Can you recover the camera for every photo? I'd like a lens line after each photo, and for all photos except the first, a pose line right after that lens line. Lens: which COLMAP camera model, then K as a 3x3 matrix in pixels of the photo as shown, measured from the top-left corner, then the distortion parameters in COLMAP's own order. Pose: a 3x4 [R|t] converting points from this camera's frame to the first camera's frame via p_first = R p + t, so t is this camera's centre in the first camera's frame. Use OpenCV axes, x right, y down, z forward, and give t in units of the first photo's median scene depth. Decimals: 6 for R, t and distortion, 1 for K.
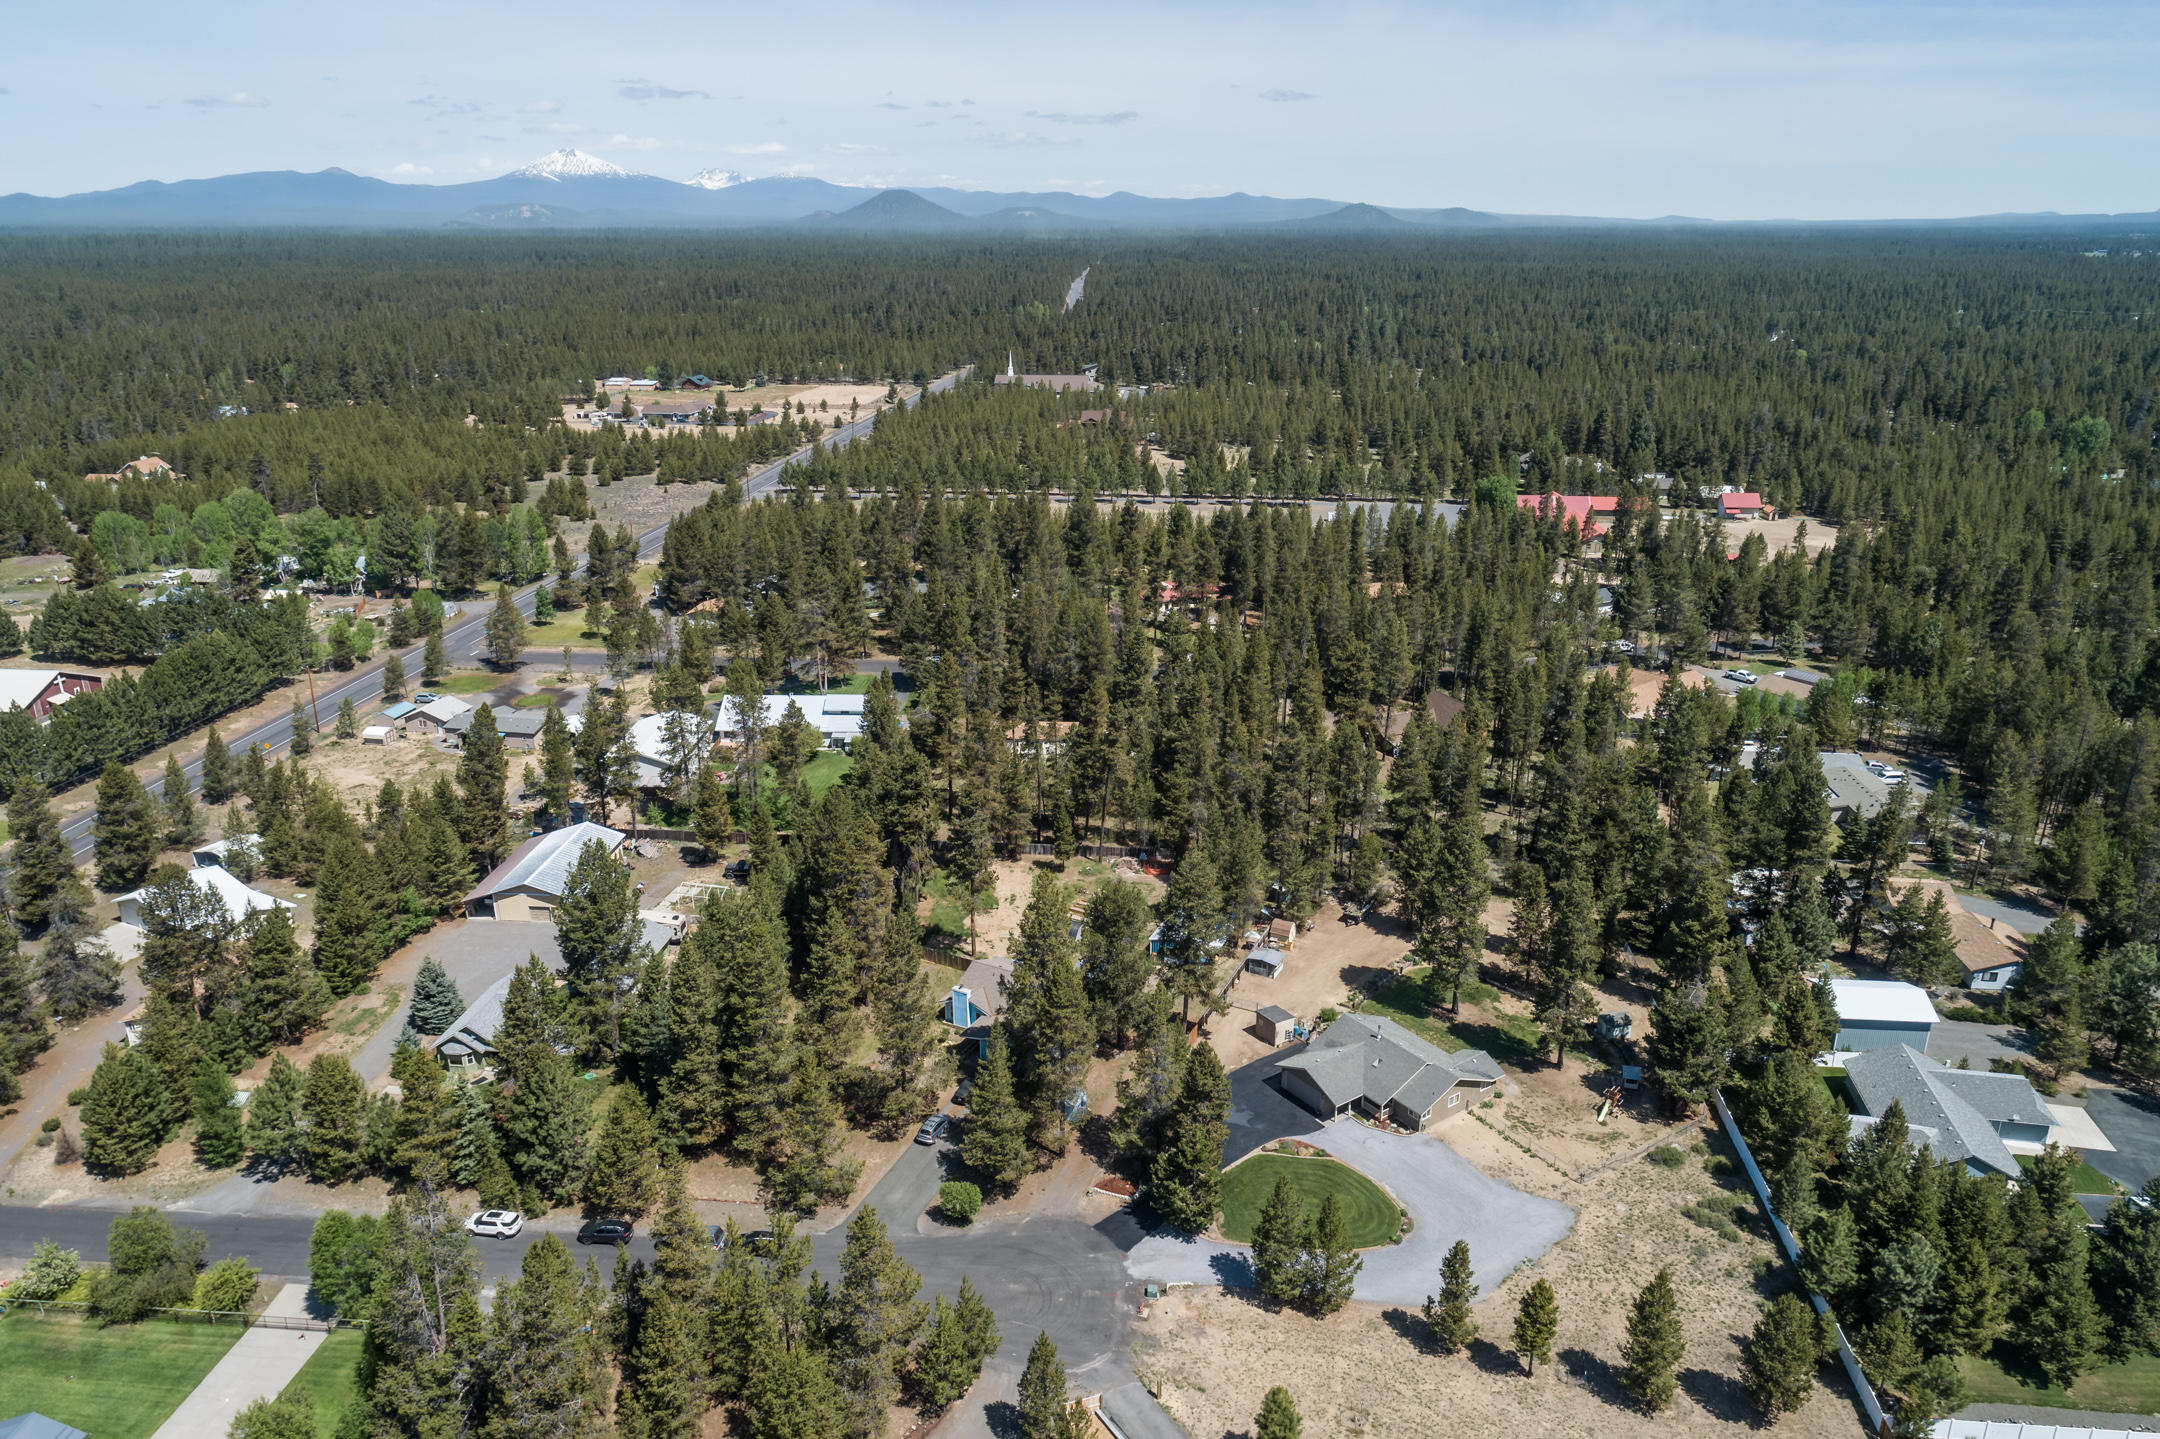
lens RADIAL K [[1454.1, 0, 1084.3], [0, 1454.1, 724.3], [0, 0, 1]] dist [-0.005319, 0.009389]
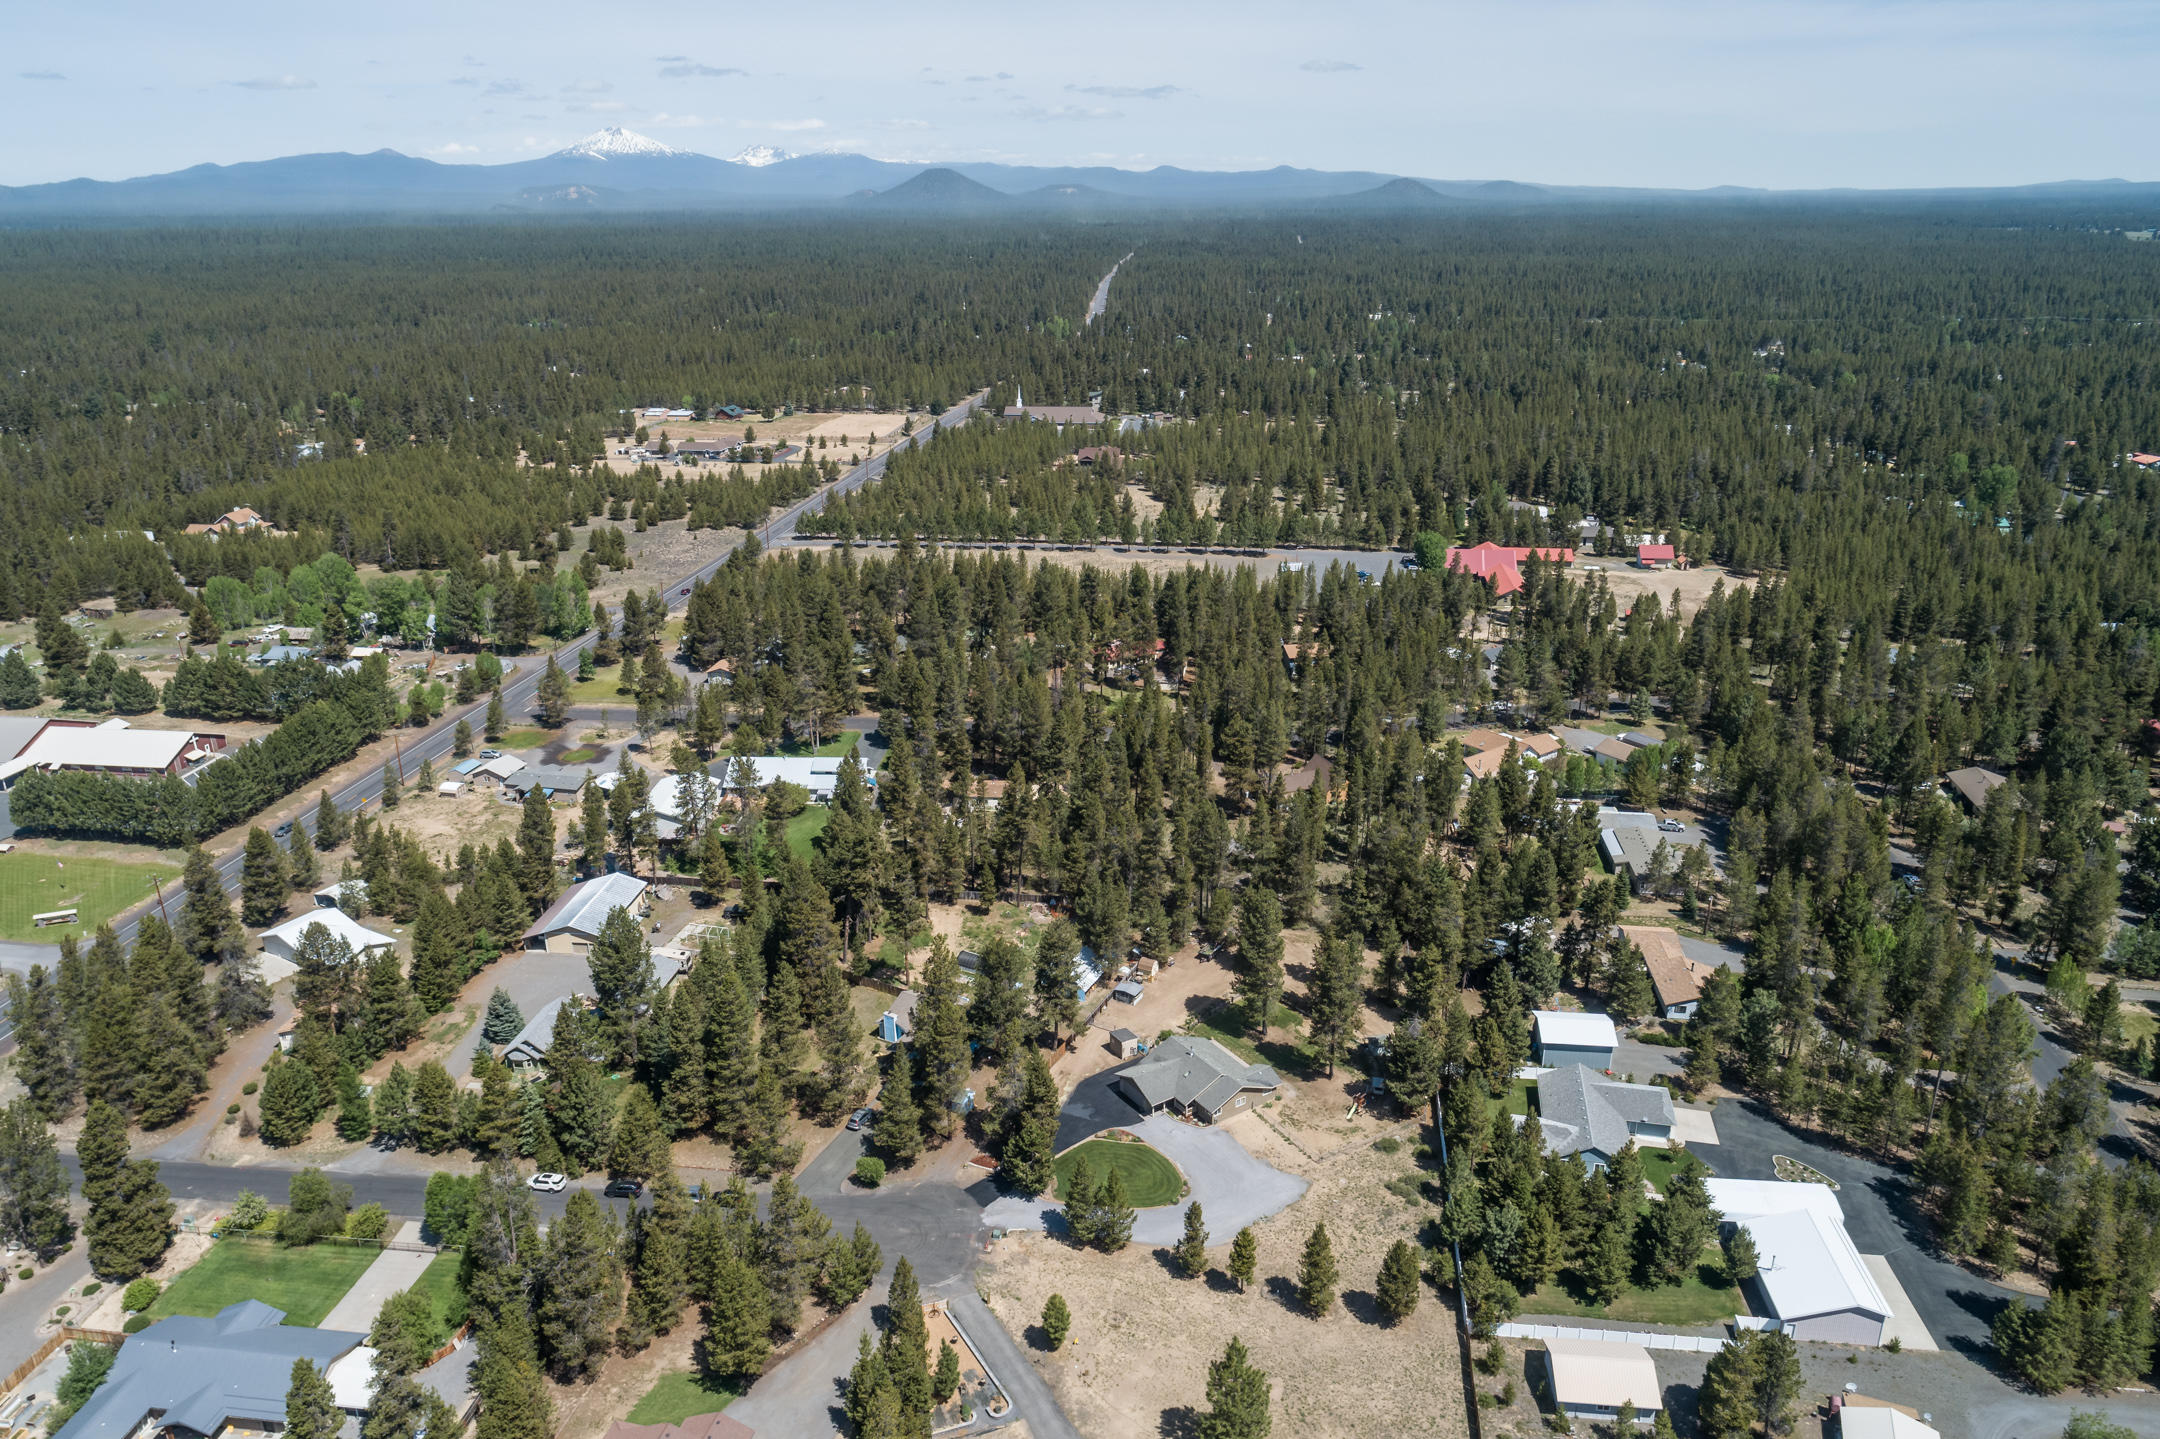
lens RADIAL K [[1454.1, 0, 1085.2], [0, 1454.1, 724.0], [0, 0, 1]] dist [-0.005319, 0.009389]
pose [[0.999577, 0.003195, -0.028904, 0.126660], [-0.002716, 0.999859, 0.016582, -0.102899], [0.028953, -0.016497, 0.999445, -0.315255]]
